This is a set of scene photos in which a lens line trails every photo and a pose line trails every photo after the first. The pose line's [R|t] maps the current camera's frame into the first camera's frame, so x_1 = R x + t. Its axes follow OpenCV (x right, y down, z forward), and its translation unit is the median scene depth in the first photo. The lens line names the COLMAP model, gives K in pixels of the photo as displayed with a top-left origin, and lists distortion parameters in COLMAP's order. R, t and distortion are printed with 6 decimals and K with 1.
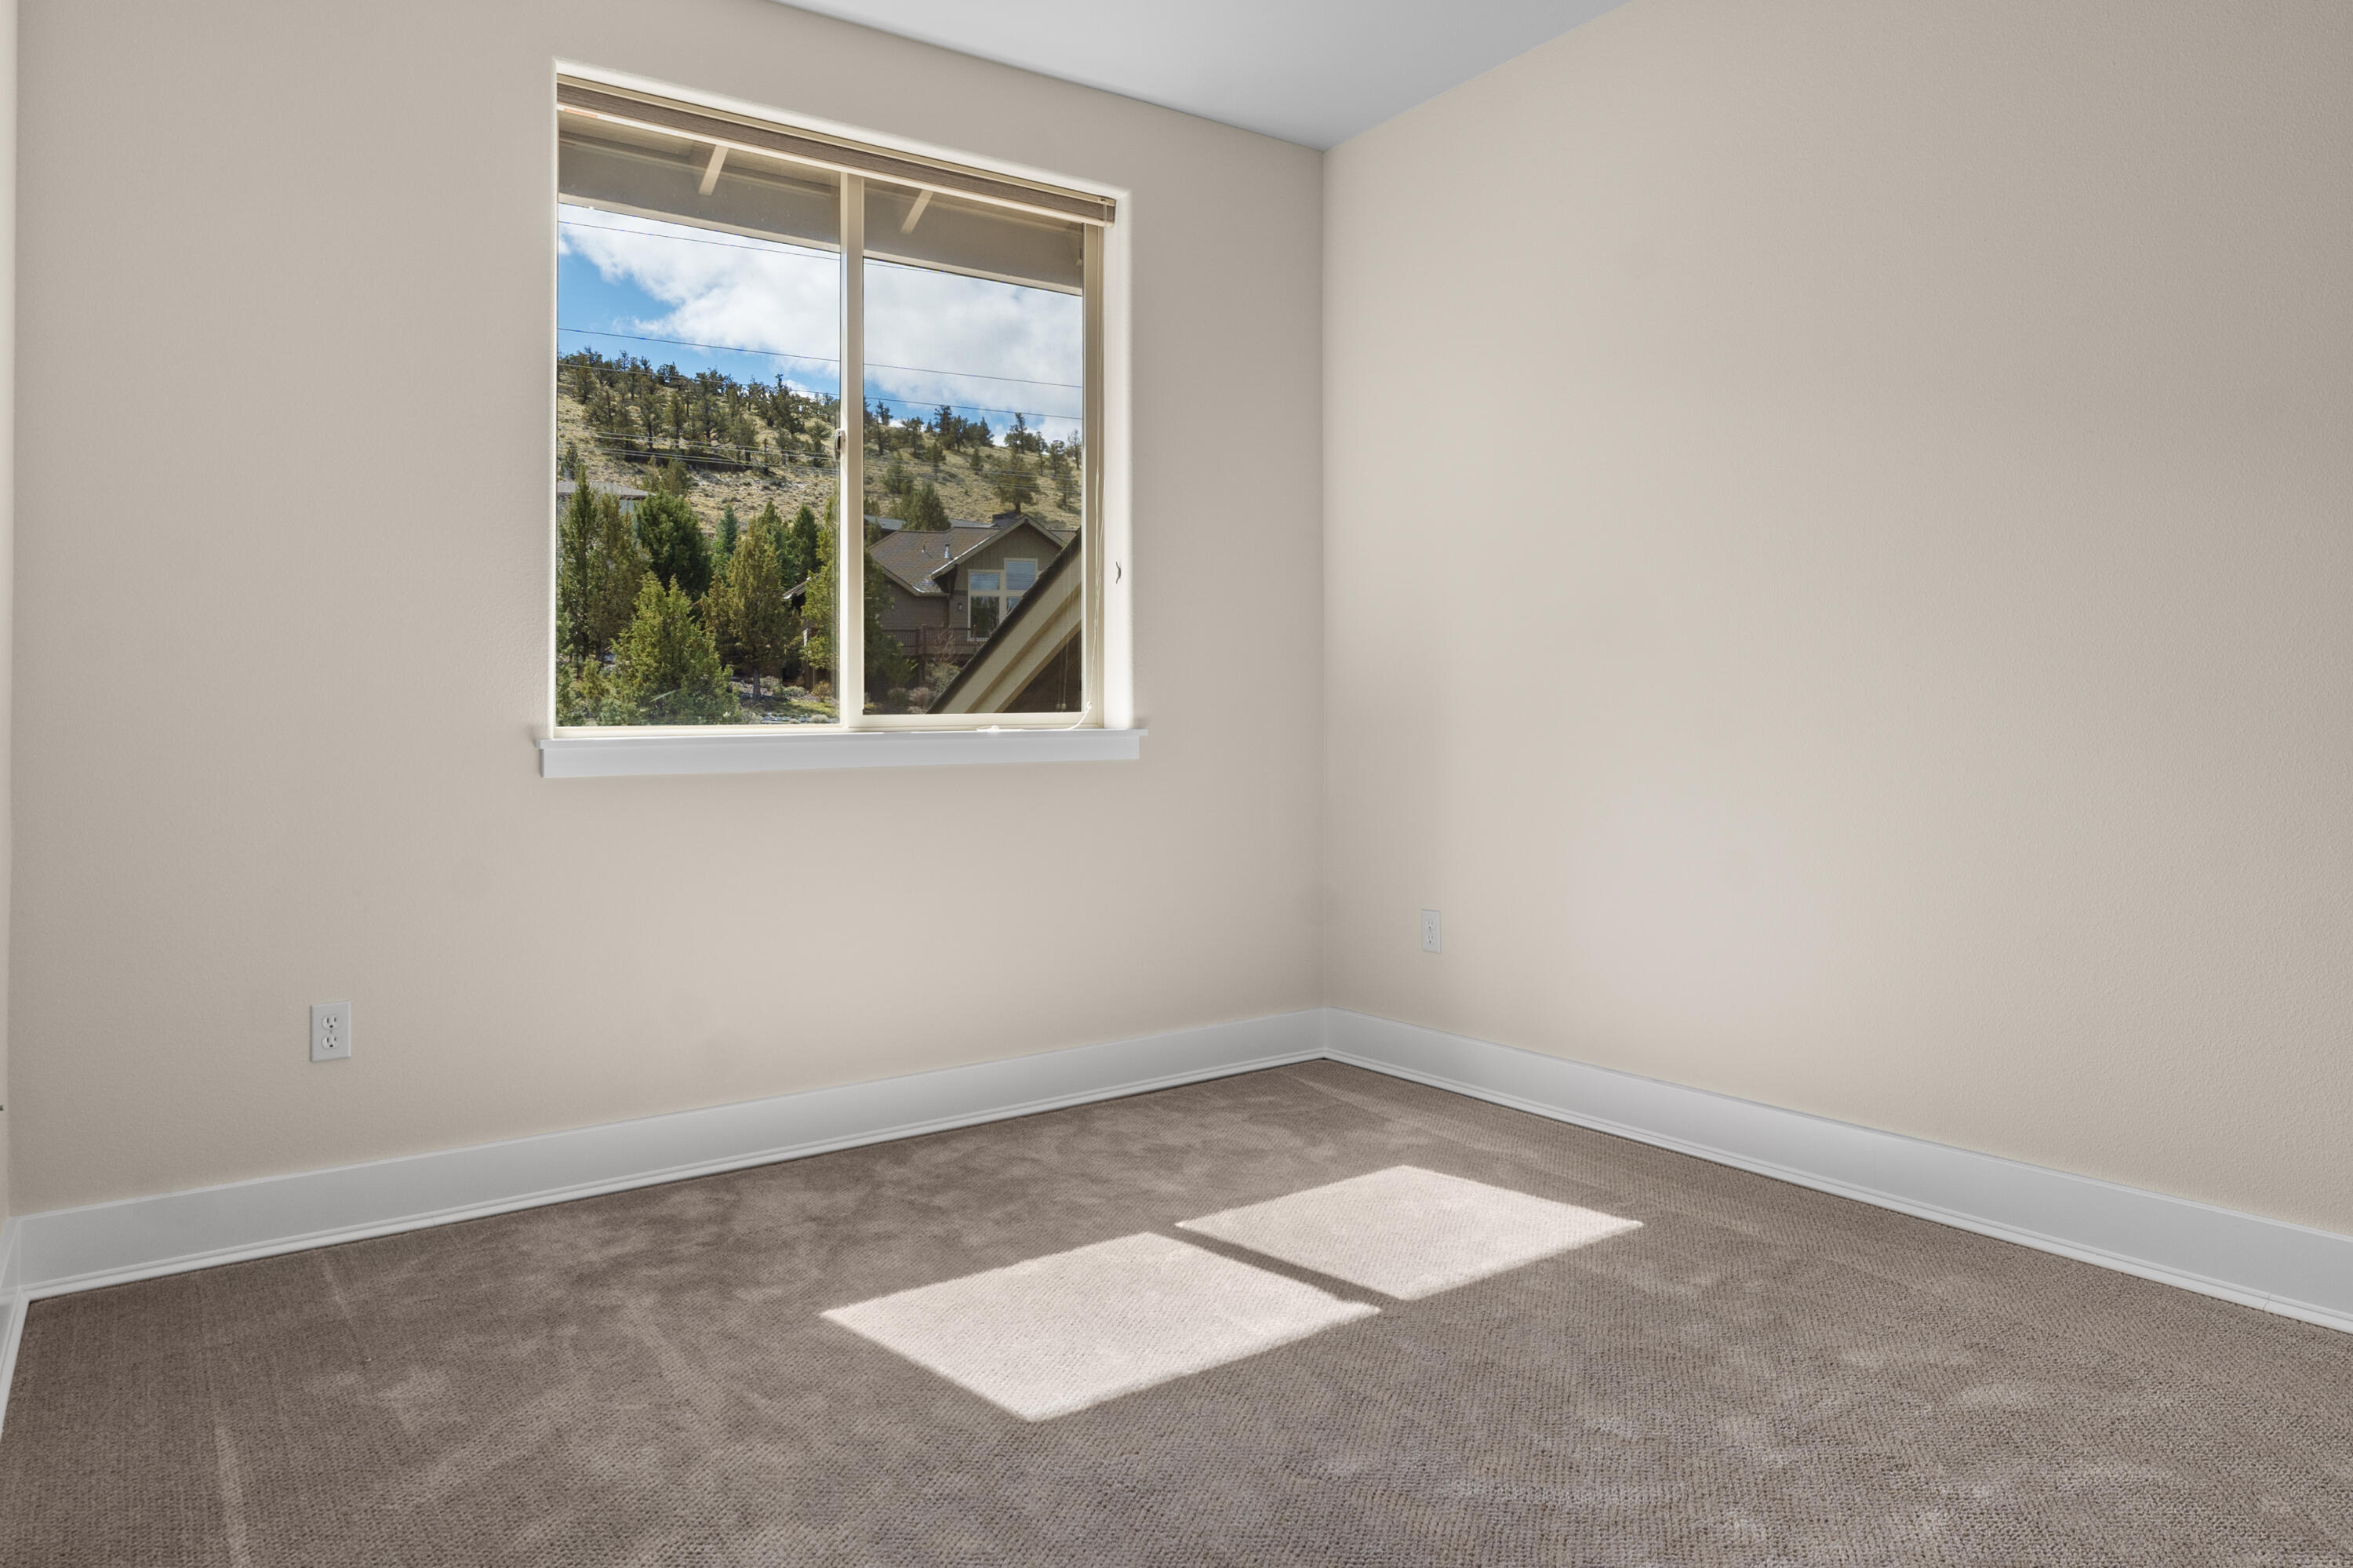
lens RADIAL K [[1472.6, 0, 1220.0], [0, 1472.6, 725.1], [0, 0, 1]] dist [0.001632, 0.000296]
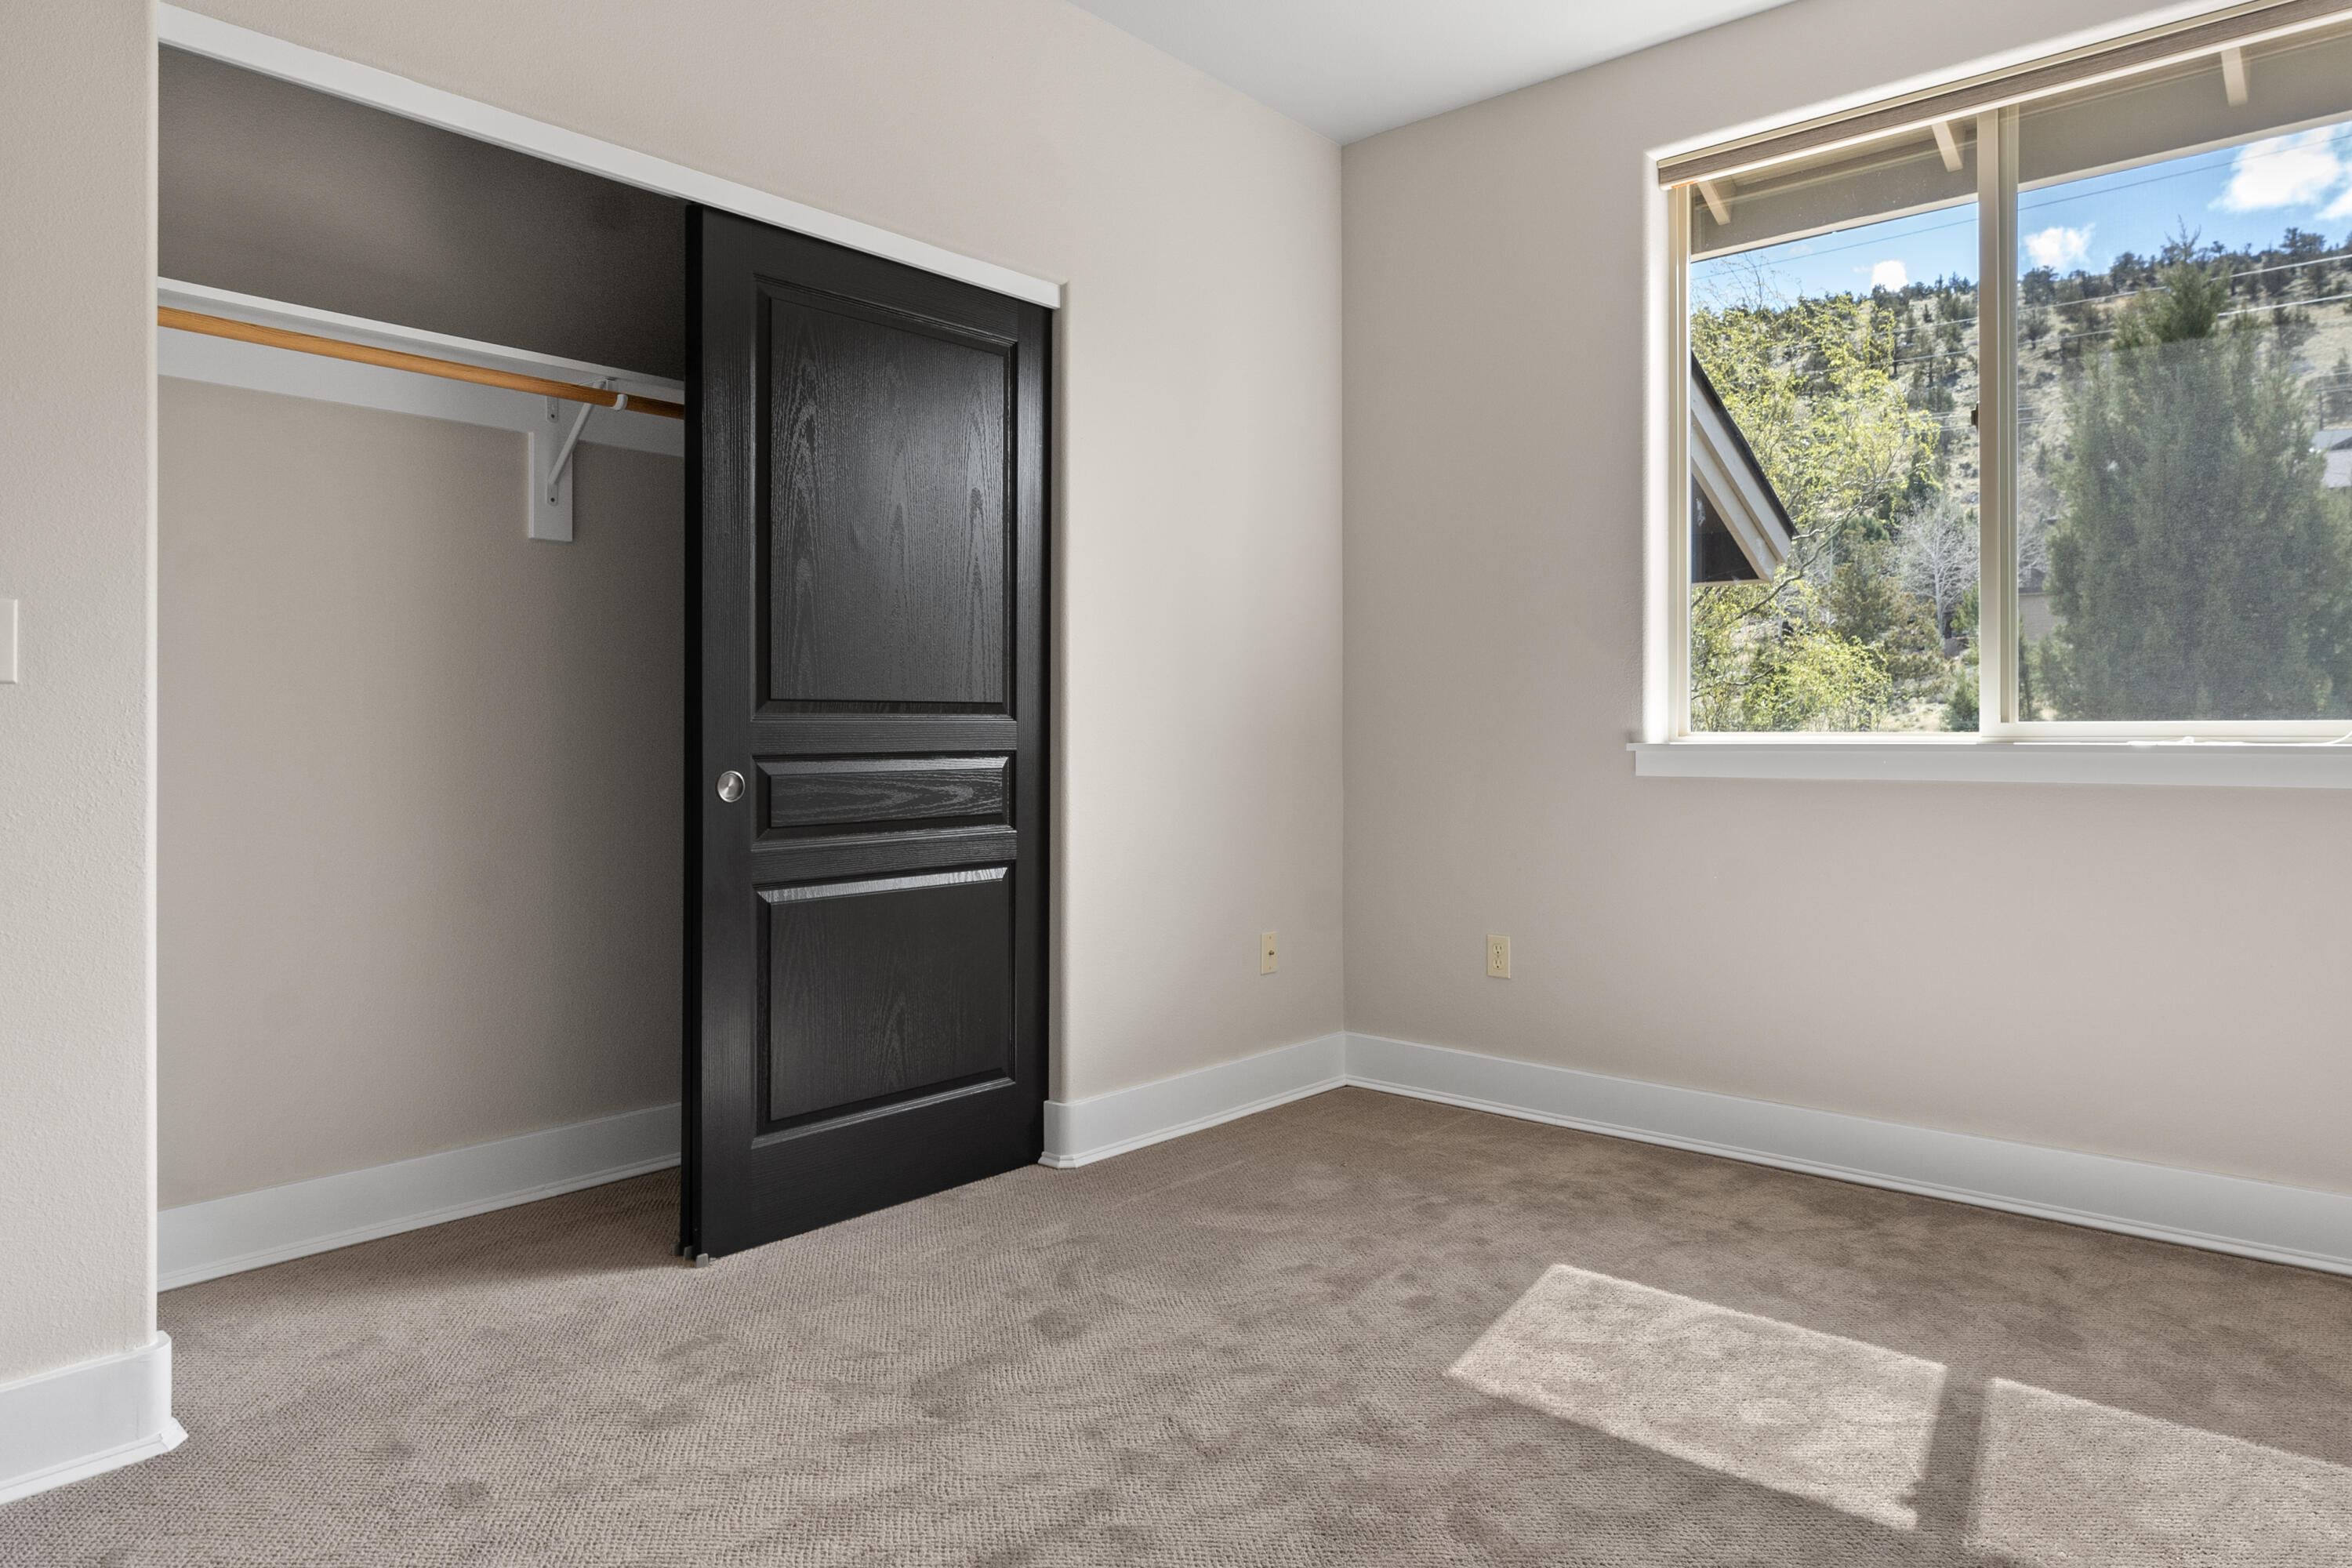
lens RADIAL K [[1462.4, 0, 1174.1], [0, 1462.4, 747.0], [0, 0, 1]] dist [-0.000806, -0.001152]
pose [[0.227356, 0.016853, -0.973666, 0.643054], [-0.010655, 0.999833, 0.014818, 0.000372], [0.973753, 0.007006, 0.227498, 0.420208]]
